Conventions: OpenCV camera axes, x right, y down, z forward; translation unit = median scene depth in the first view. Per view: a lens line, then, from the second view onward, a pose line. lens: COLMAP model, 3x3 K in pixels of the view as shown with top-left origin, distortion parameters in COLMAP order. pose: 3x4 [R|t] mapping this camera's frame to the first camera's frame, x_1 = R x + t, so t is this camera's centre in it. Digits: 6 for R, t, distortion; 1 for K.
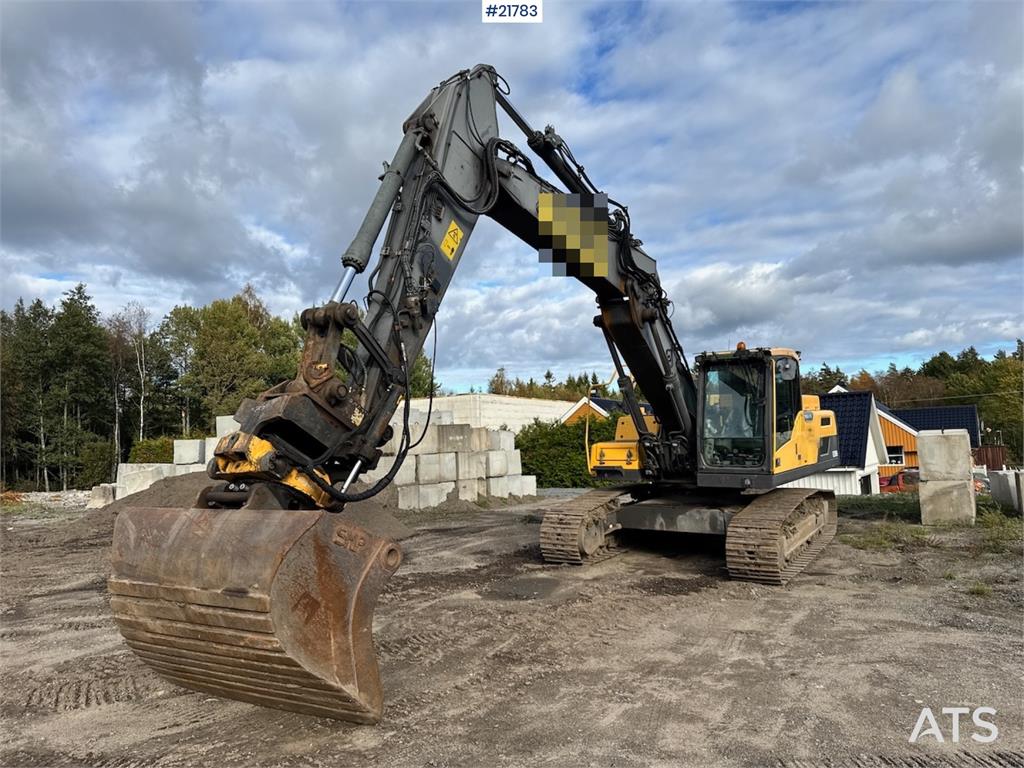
lens RADIAL K [[714.6, 0, 503.4], [0, 714.6, 384.0], [0, 0, 1]] dist [0.097260, -0.121786]
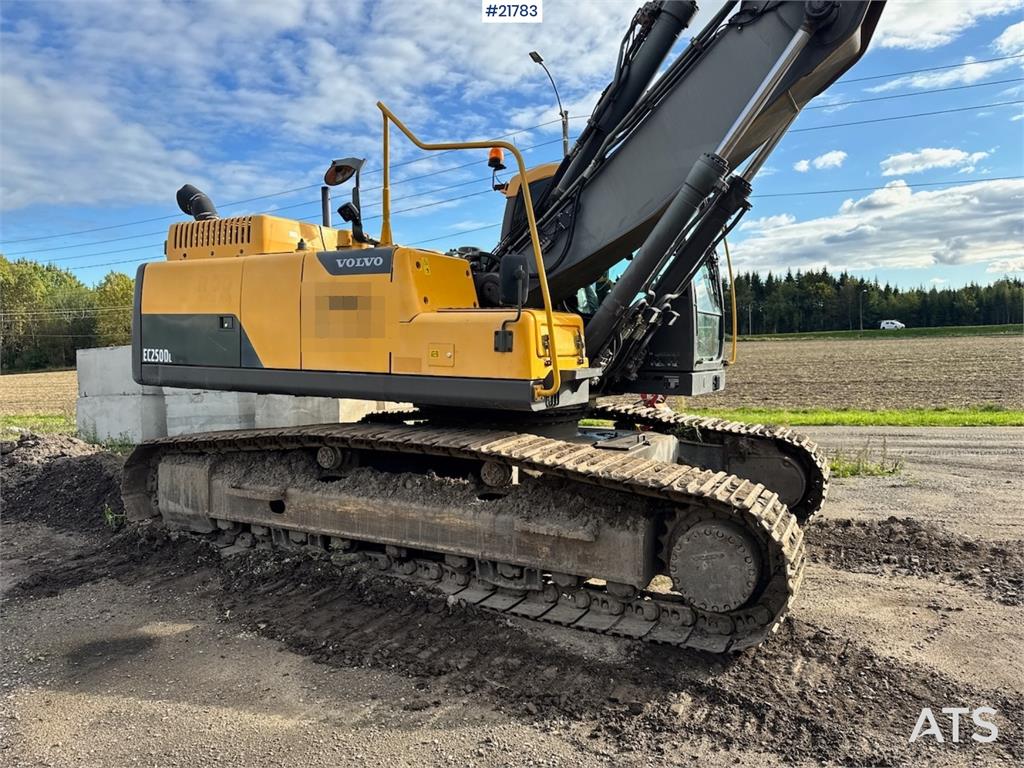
lens RADIAL K [[721.1, 0, 518.9], [0, 721.1, 361.5], [0, 0, 1]] dist [0.008207, 0.000284]
pose [[-0.123231, 0.008736, 0.992340, -0.254138], [-0.055834, 0.998316, -0.015722, 0.124605], [-0.990806, -0.057344, -0.122536, 1.136794]]
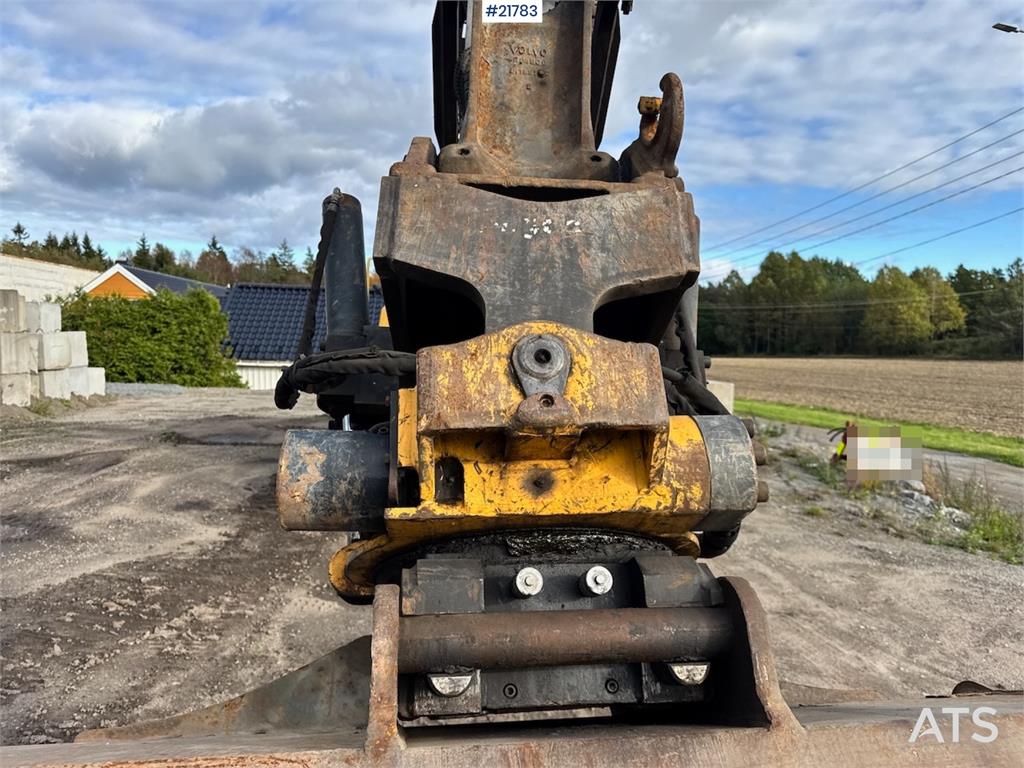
lens RADIAL K [[731.8, 0, 512.0], [0, 731.8, 384.0], [0, 0, 1]] dist [0.026625, -0.044078]
pose [[0.779208, 0.009066, 0.626700, -0.233297], [-0.106212, 0.987344, 0.117776, 0.027037], [-0.617701, -0.158335, 0.770309, 0.382748]]
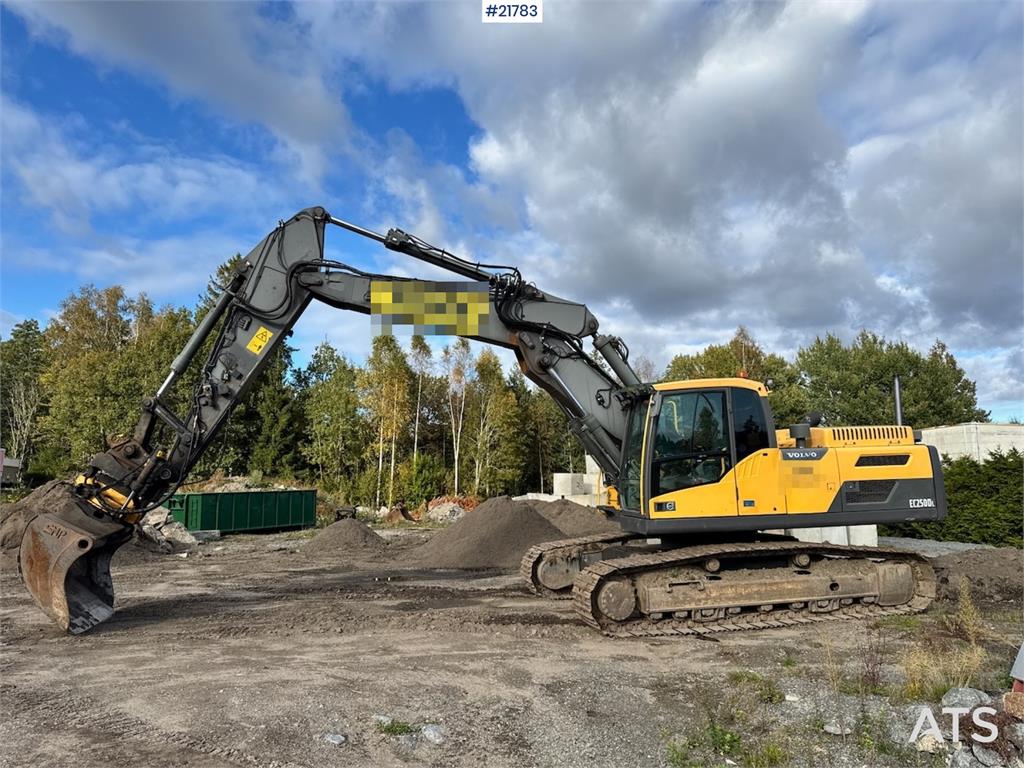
lens RADIAL K [[718.5, 0, 501.7], [0, 718.5, 389.6], [0, 0, 1]] dist [0.112027, -0.123650]
pose [[0.711199, -0.073645, -0.699123, 0.805119], [0.044025, 0.997211, -0.060260, 0.005918], [0.701611, 0.012078, 0.712458, 0.180105]]
